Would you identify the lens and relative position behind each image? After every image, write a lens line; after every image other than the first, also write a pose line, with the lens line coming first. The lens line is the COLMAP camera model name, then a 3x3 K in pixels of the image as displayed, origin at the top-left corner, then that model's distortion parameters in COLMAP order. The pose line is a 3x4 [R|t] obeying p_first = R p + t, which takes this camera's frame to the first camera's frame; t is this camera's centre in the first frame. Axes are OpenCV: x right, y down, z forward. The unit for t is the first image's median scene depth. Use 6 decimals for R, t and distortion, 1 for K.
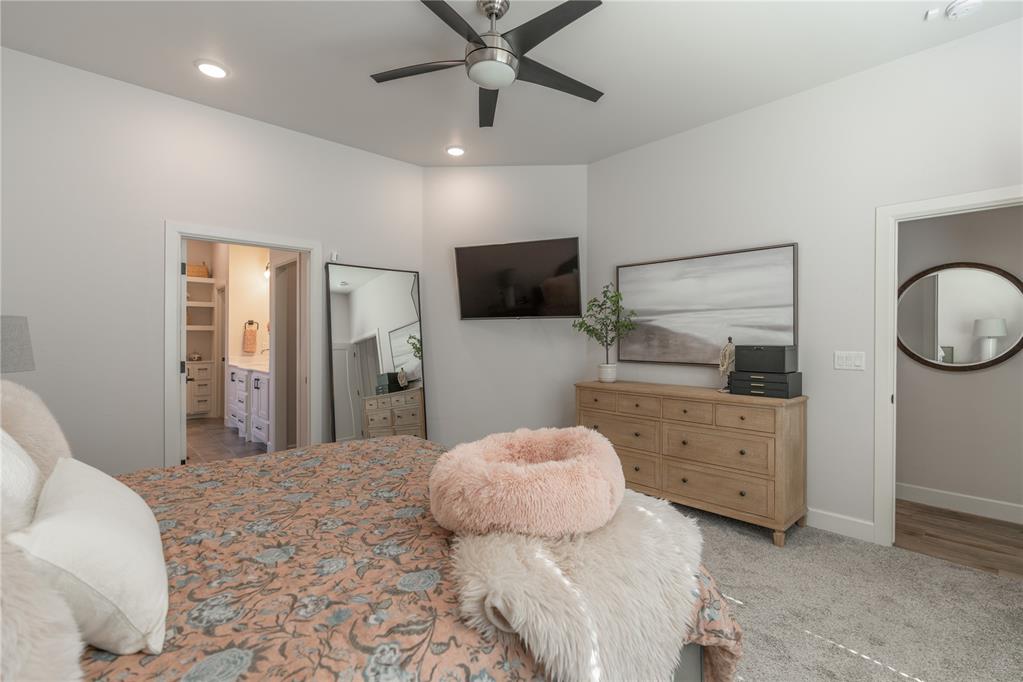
lens RADIAL K [[464.6, 0, 505.9], [0, 464.6, 335.7], [0, 0, 1]] dist [0.000013, 0.000699]
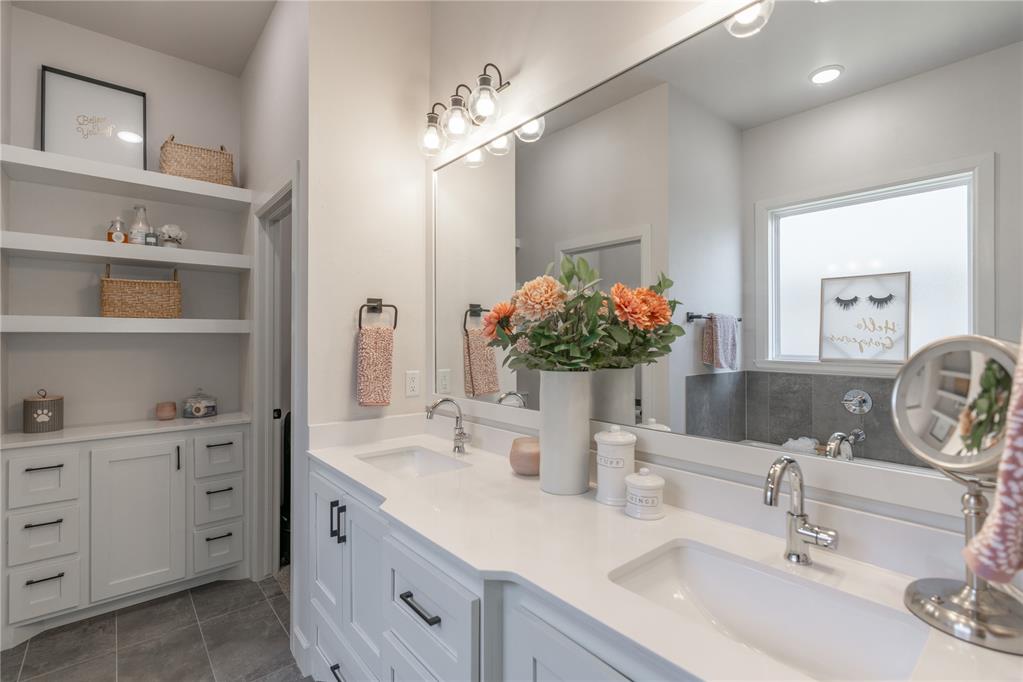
lens RADIAL K [[464.6, 0, 505.9], [0, 464.6, 335.7], [0, 0, 1]] dist [0.000013, 0.000699]
pose [[0.999439, -0.007141, -0.032717, -0.422688], [0.006950, 0.999958, -0.005929, -0.005974], [0.032758, 0.005698, 0.999447, 0.653030]]
